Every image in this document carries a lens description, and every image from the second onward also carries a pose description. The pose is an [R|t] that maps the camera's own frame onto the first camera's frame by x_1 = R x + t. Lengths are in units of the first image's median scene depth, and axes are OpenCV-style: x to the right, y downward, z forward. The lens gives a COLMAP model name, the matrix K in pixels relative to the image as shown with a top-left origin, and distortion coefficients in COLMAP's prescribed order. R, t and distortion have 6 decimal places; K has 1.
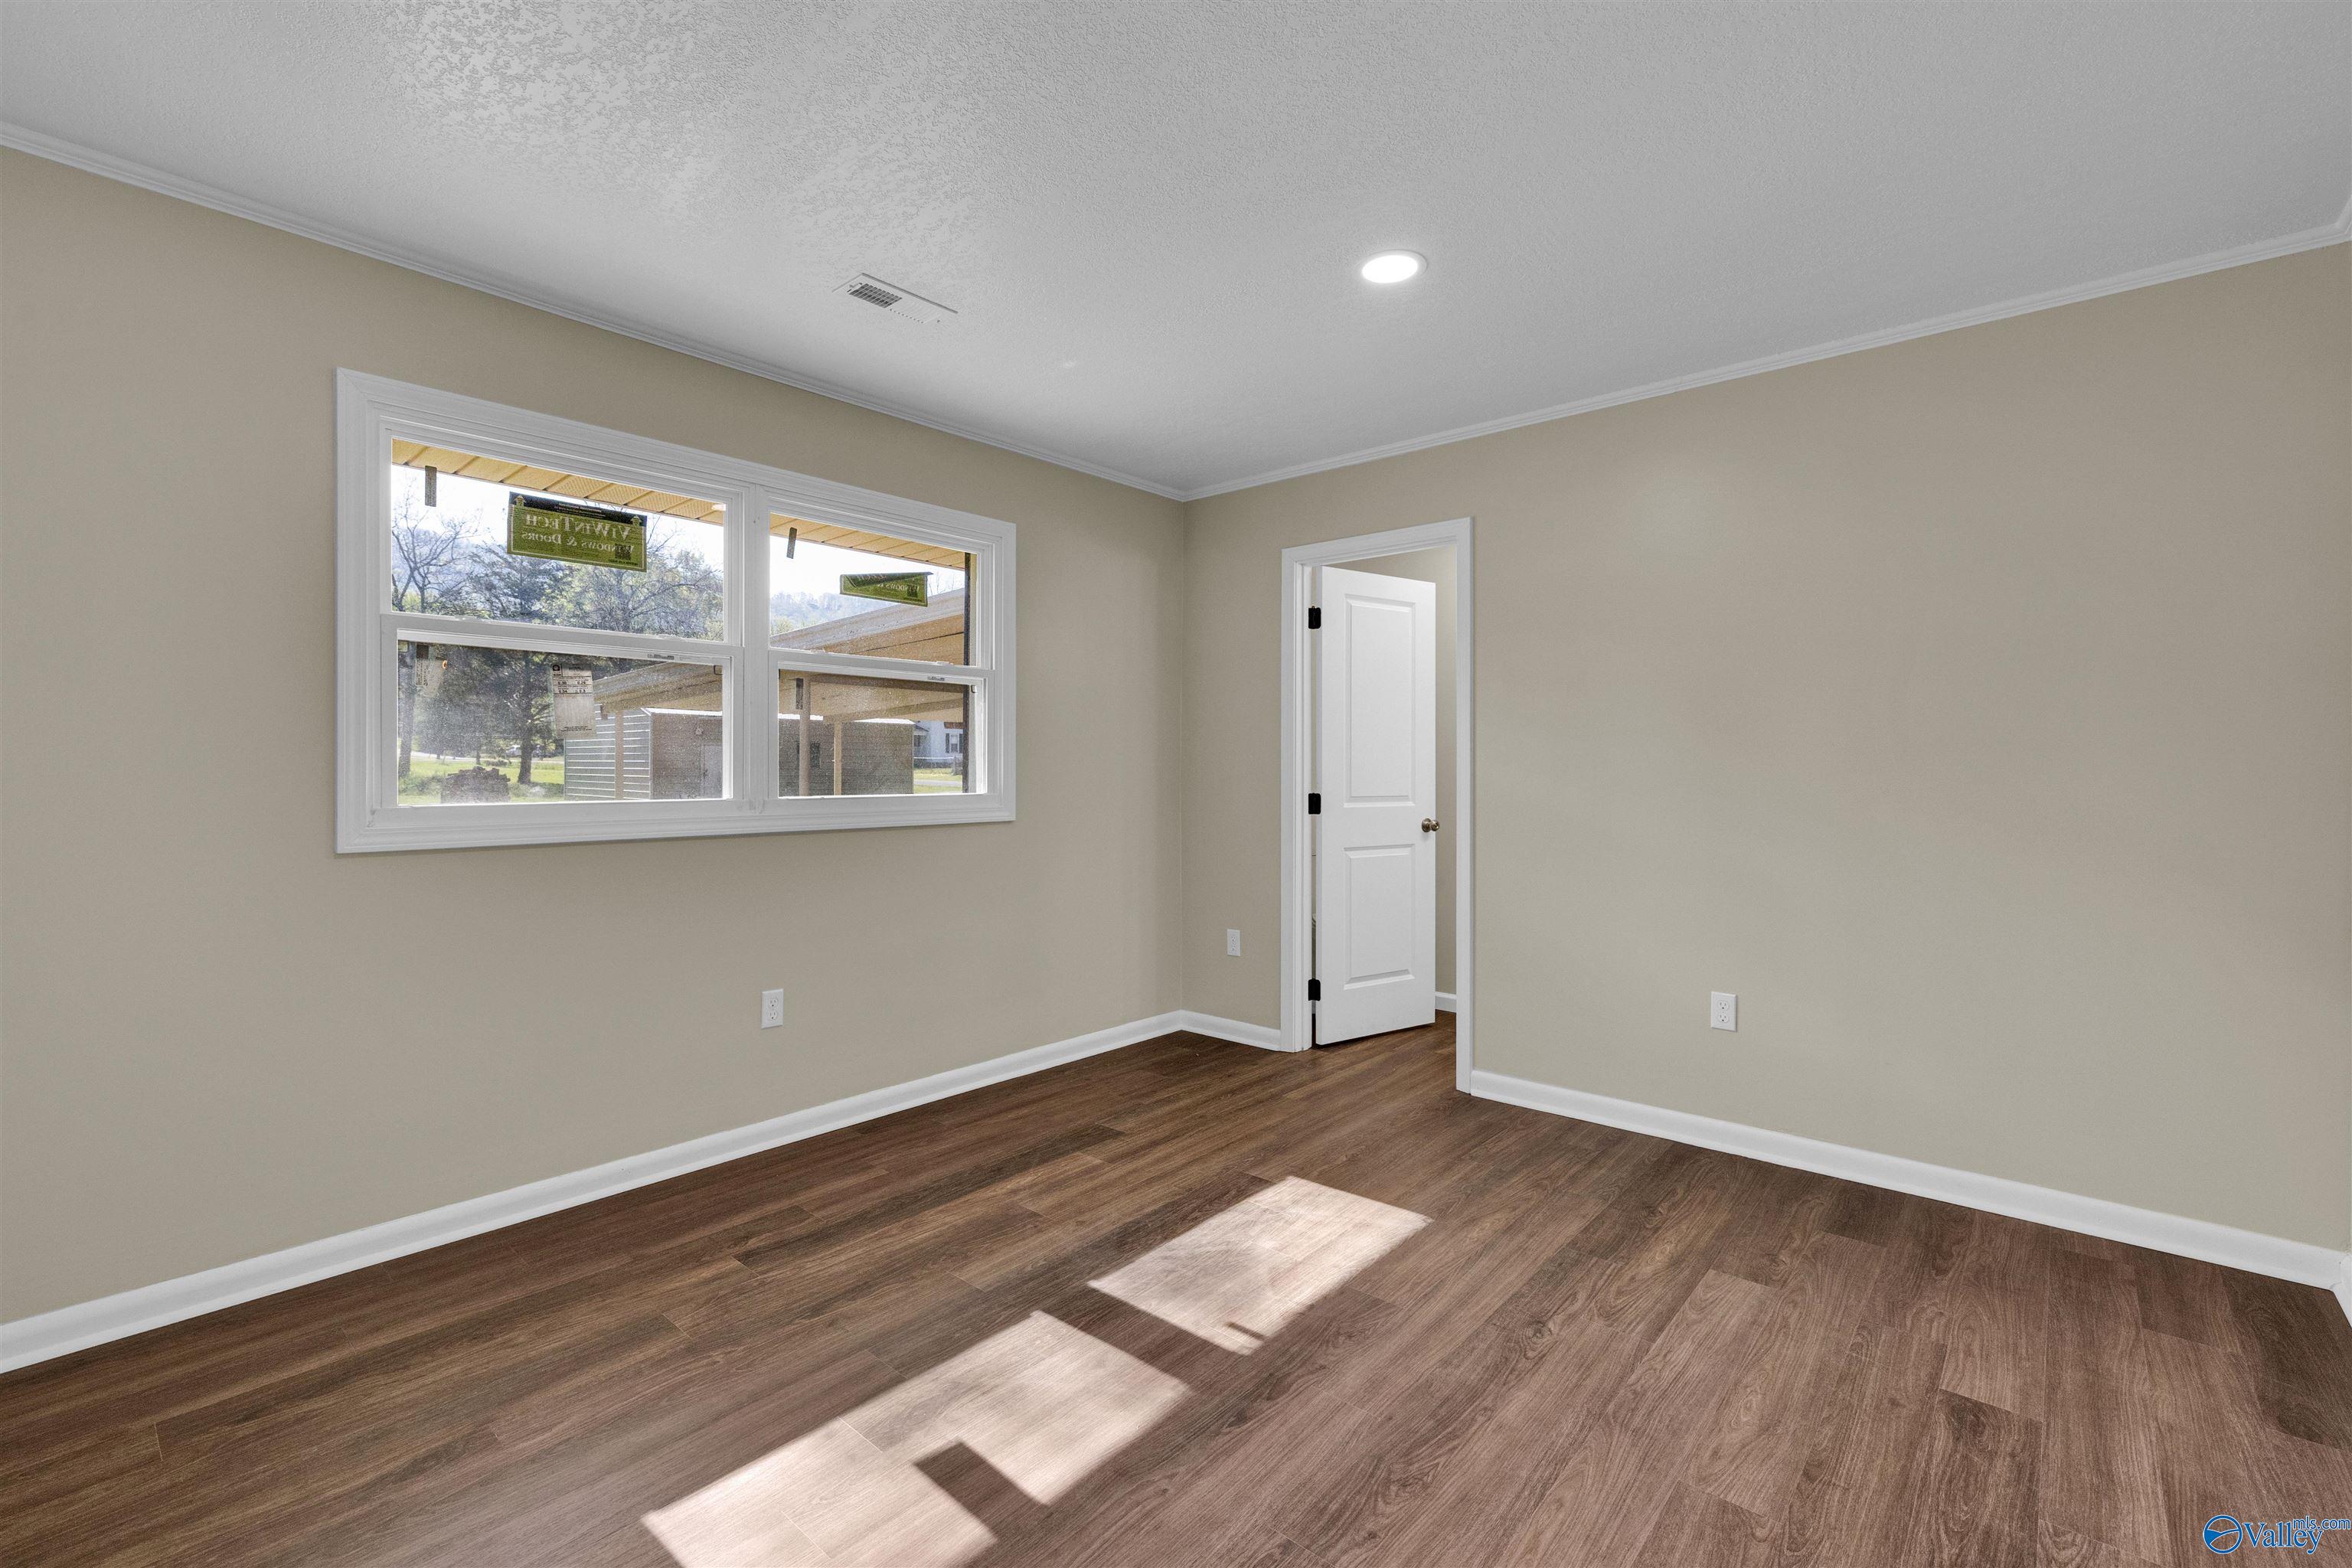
lens RADIAL K [[1000.7, 0, 1162.1], [0, 1000.7, 763.4], [0, 0, 1]] dist [-0.000865, 0.000008]
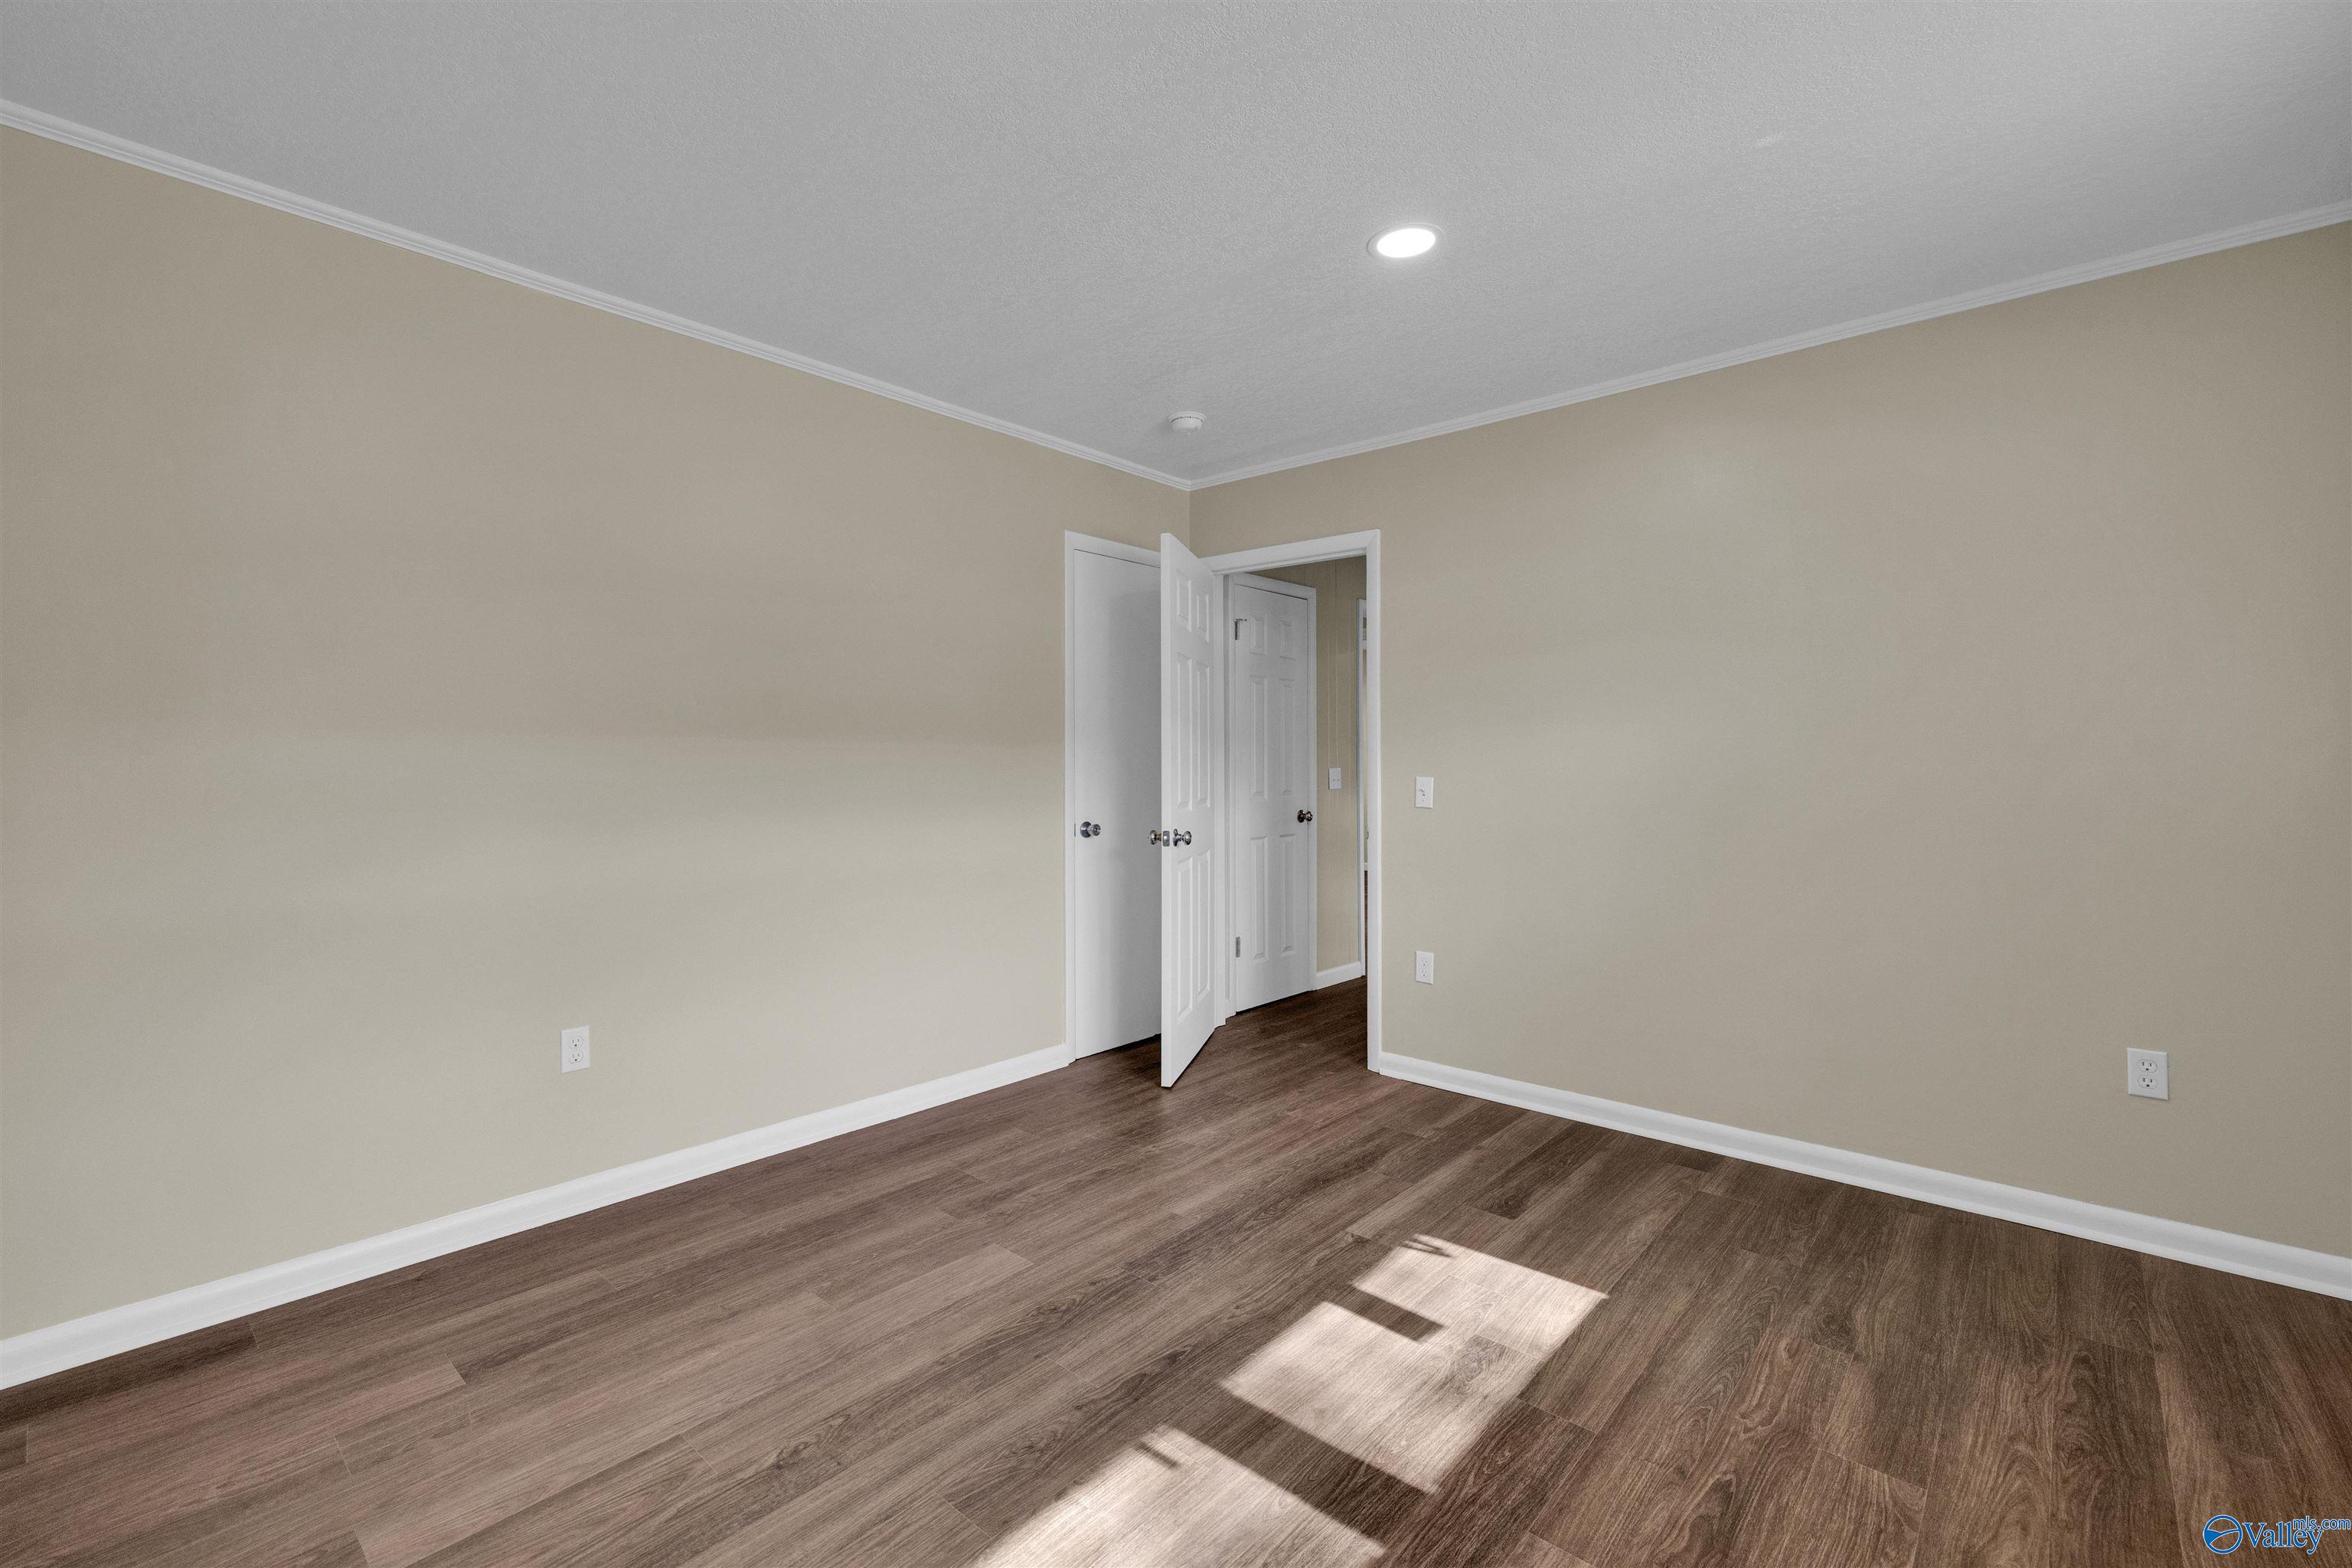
lens RADIAL K [[1000.7, 0, 1162.1], [0, 1000.7, 763.4], [0, 0, 1]] dist [-0.000865, 0.000008]
pose [[-0.999978, -0.003743, 0.005537, 0.082676], [-0.003790, 0.999957, -0.008460, 0.014515], [-0.005505, -0.008481, -0.999949, 1.981314]]
